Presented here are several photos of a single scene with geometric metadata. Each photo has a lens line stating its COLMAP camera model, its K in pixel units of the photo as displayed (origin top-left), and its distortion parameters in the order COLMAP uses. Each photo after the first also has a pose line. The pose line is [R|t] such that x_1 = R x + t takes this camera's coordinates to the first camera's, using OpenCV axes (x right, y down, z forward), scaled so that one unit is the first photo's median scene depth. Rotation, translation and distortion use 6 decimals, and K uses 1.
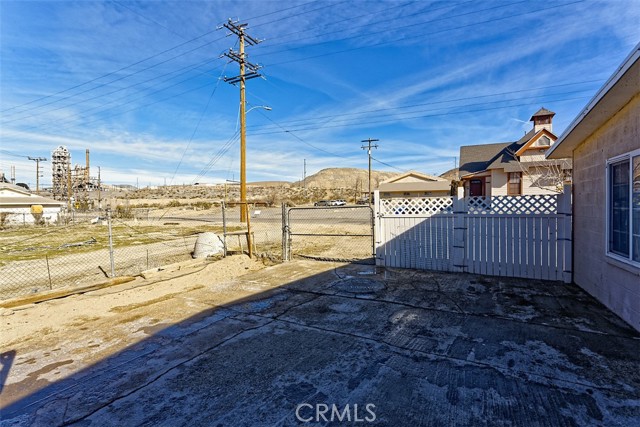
lens RADIAL K [[311.0, 0, 322.6], [0, 311.0, 204.6], [0, 0, 1]] dist [-0.001846, 0.000462]
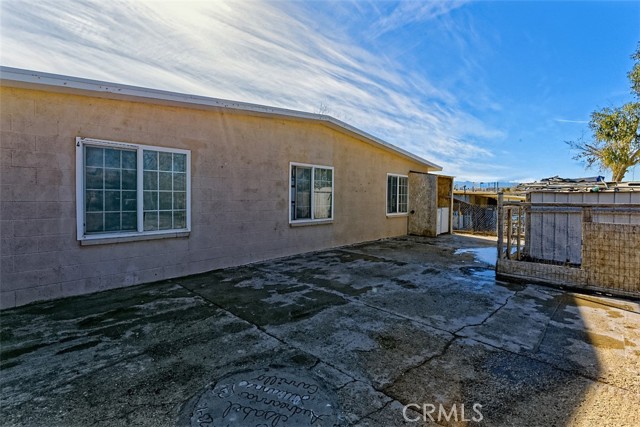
lens RADIAL K [[299.3, 0, 320.0], [0, 299.3, 195.7], [0, 0, 1]] dist [0.000246, 0.000057]
pose [[-0.956192, -0.002901, 0.292725, -0.052075], [-0.004582, 0.999977, -0.005057, 0.033739], [-0.292704, -0.006177, -0.956183, 1.864142]]
